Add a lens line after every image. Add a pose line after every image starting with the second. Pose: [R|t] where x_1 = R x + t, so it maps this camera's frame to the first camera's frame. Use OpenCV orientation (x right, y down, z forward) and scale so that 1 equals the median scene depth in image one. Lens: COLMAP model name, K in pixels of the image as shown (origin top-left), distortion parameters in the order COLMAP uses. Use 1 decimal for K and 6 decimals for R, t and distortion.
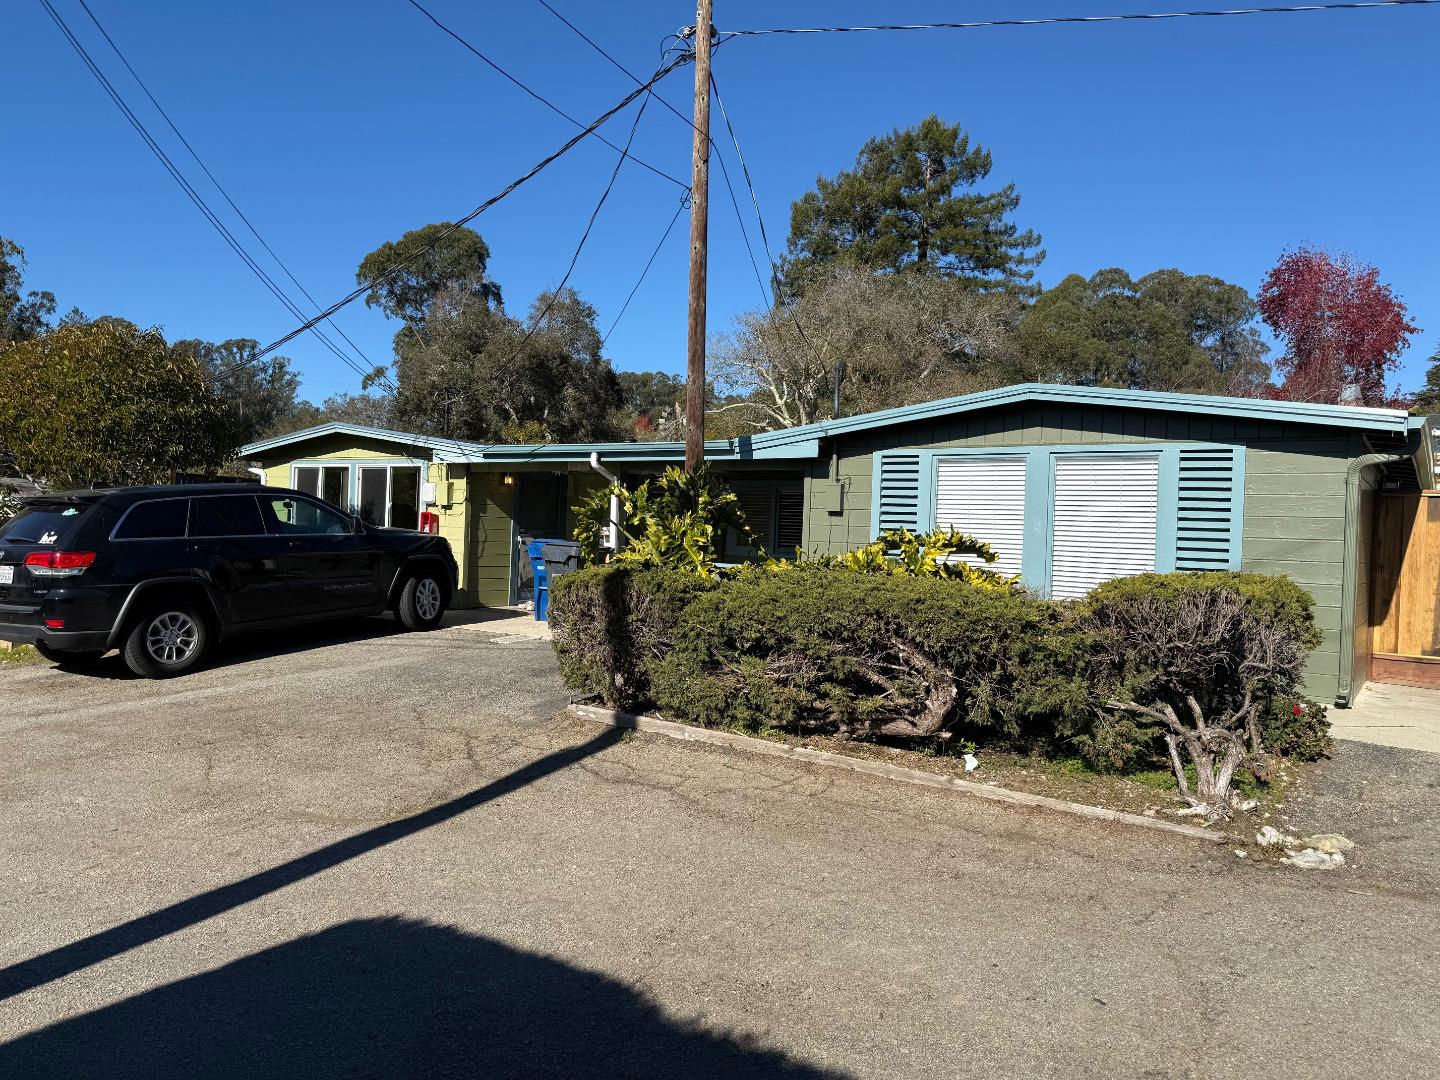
lens RADIAL K [[1019.2, 0, 720.0], [0, 1019.2, 540.0], [0, 0, 1]] dist [0.112265, -0.165036]
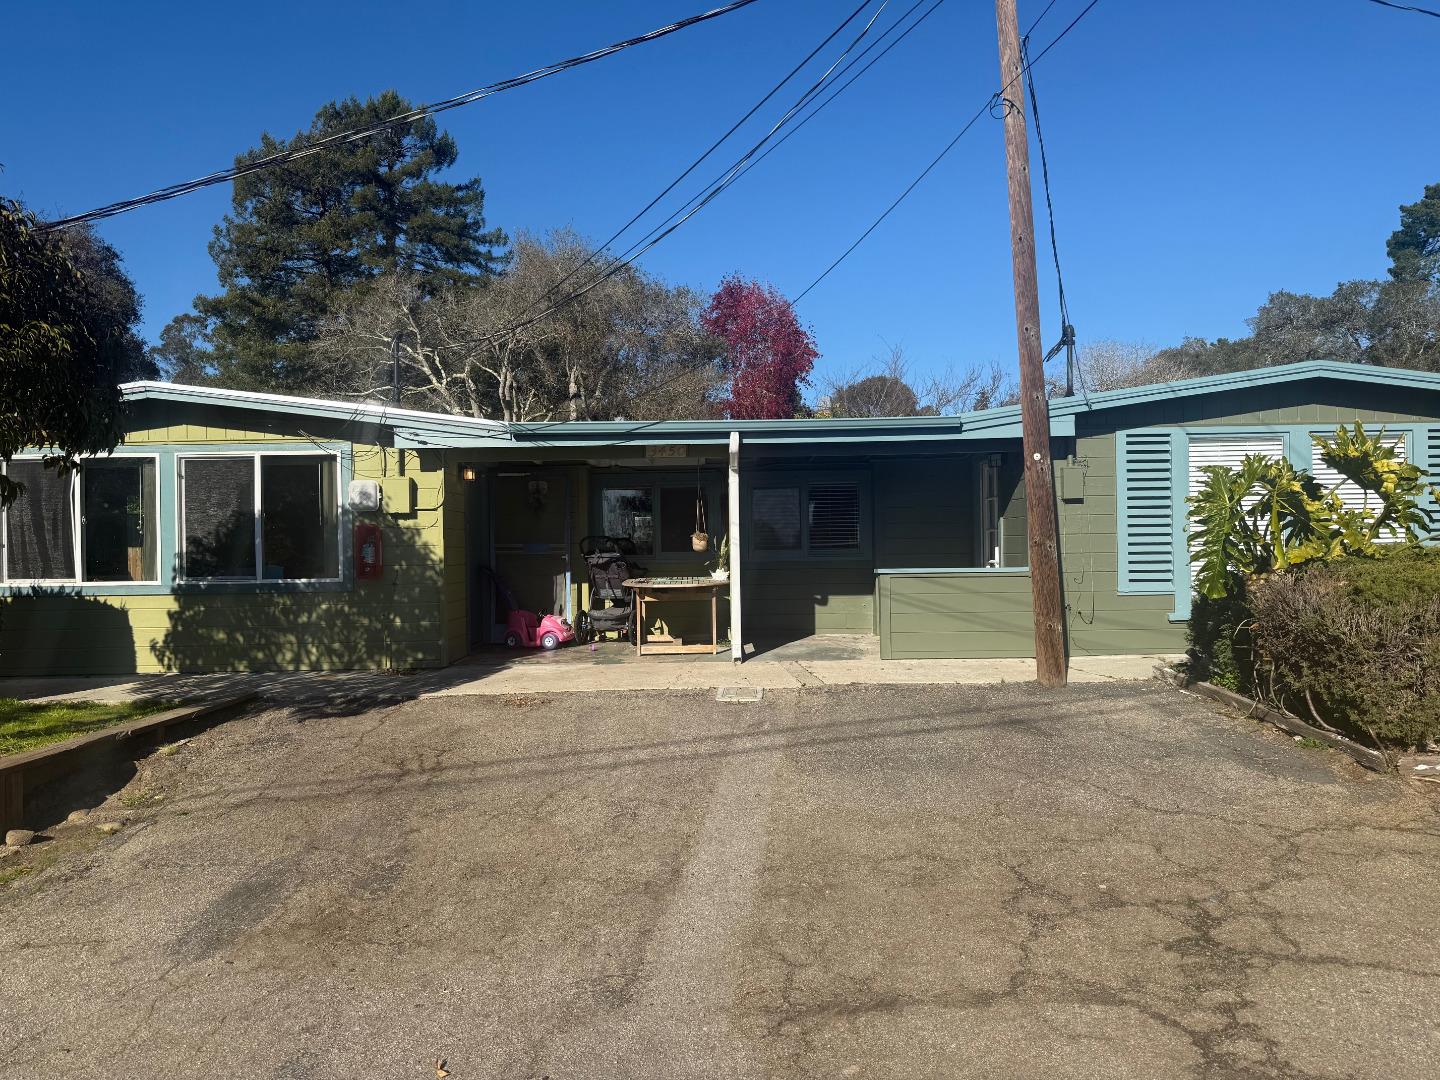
lens RADIAL K [[1019.2, 0, 720.0], [0, 1019.2, 540.0], [0, 0, 1]] dist [0.112265, -0.165036]
pose [[0.821999, -0.047919, 0.567469, -0.462204], [0.049819, 0.998684, 0.012167, -0.014000], [-0.567306, 0.018269, 0.823305, 0.331536]]
